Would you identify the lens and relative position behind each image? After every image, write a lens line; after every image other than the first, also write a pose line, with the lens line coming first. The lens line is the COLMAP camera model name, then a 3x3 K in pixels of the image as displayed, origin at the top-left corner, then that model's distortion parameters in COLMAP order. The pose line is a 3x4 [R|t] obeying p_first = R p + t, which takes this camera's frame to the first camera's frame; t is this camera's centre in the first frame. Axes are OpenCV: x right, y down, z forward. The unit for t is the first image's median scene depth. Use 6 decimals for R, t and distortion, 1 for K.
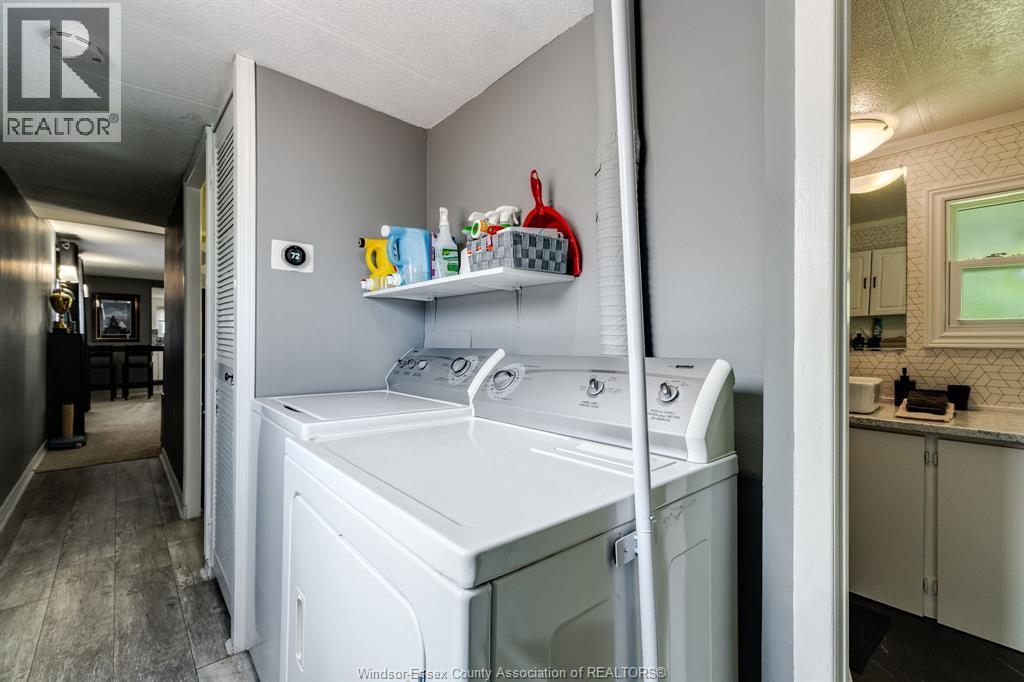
lens RADIAL K [[438.4, 0, 514.0], [0, 438.4, 341.7], [0, 0, 1]] dist [-0.001770, -0.000276]
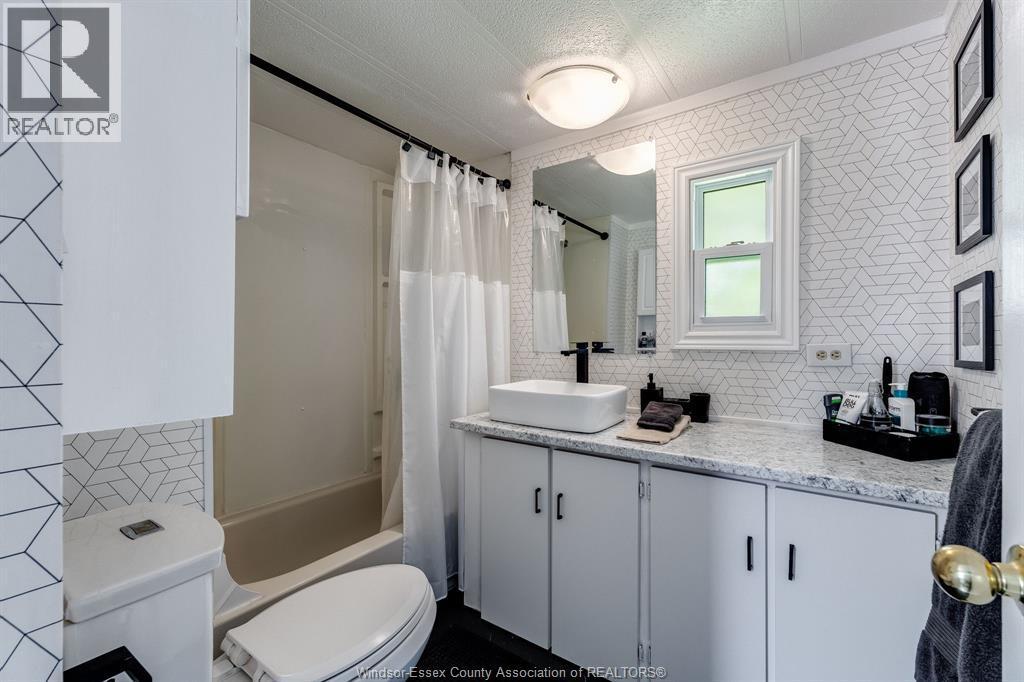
lens RADIAL K [[438.4, 0, 510.3], [0, 438.4, 342.1], [0, 0, 1]] dist [-0.001770, -0.000276]
pose [[0.974522, 0.000869, 0.224292, 0.447362], [0.000136, 0.999990, -0.004463, 0.002802], [-0.224293, 0.004380, 0.974512, 0.237545]]
